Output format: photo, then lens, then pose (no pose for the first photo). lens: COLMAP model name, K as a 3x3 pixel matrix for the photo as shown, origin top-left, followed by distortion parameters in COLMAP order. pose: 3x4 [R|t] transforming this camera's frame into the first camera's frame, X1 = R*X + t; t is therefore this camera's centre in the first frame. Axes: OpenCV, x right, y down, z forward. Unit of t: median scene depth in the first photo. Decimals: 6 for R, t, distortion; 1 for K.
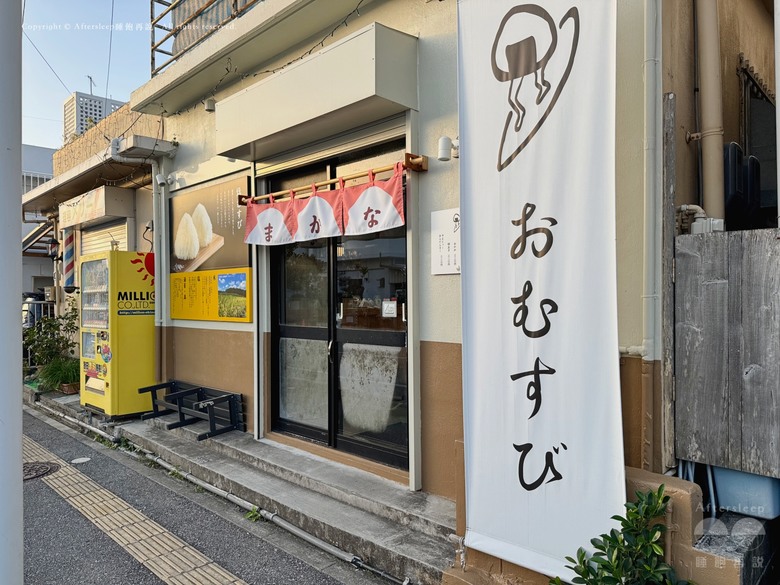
lens RADIAL K [[550.1, 0, 392.2], [0, 550.1, 298.3], [0, 0, 1]] dist [0.000672, -0.010227]
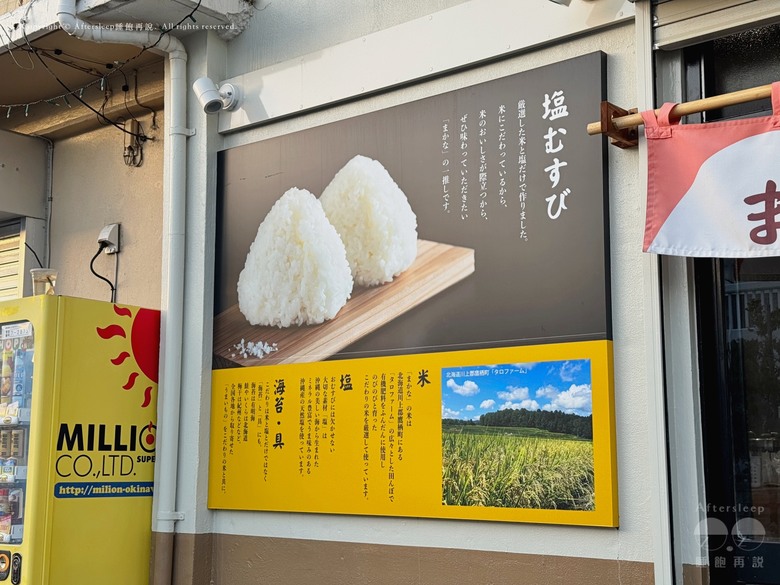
lens RADIAL K [[1105.5, 0, 389.8], [0, 1105.5, 290.4], [0, 0, 1]] dist [0.131314, 0.000000]
pose [[0.997729, 0.022072, 0.063633, -0.346944], [-0.011797, 0.987443, -0.157533, 0.012036], [-0.066311, 0.156425, 0.985461, 0.329767]]
